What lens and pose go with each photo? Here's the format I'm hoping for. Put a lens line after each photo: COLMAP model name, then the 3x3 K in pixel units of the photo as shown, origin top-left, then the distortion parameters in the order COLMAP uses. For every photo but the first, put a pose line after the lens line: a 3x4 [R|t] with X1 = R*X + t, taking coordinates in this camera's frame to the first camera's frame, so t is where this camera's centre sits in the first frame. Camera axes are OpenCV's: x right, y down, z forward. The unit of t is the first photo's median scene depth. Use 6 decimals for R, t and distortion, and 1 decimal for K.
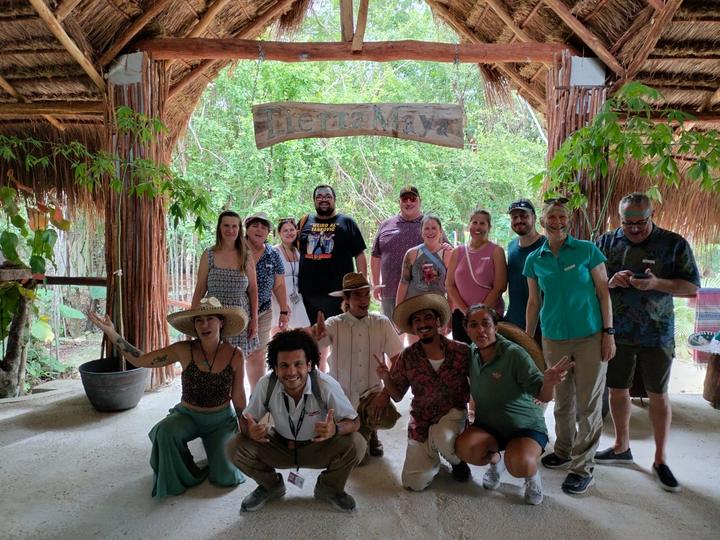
lens RADIAL K [[532.7, 0, 360.0], [0, 532.7, 270.0], [0, 0, 1]] dist [0.009416, -0.001534]
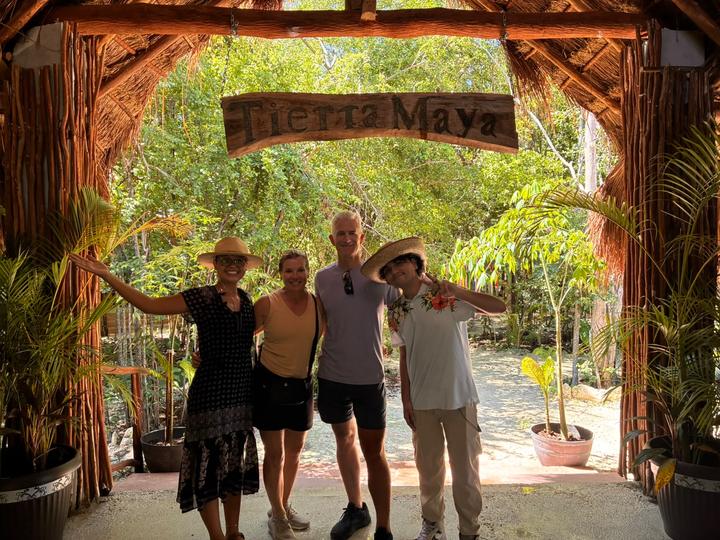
lens RADIAL K [[561.6, 0, 360.0], [0, 561.6, 270.0], [0, 0, 1]] dist [0.004041, -0.000040]
pose [[0.998139, -0.022711, 0.056599, -0.066379], [0.025686, 0.998296, -0.052393, -0.035382], [-0.055313, 0.053750, 0.997021, 0.258913]]
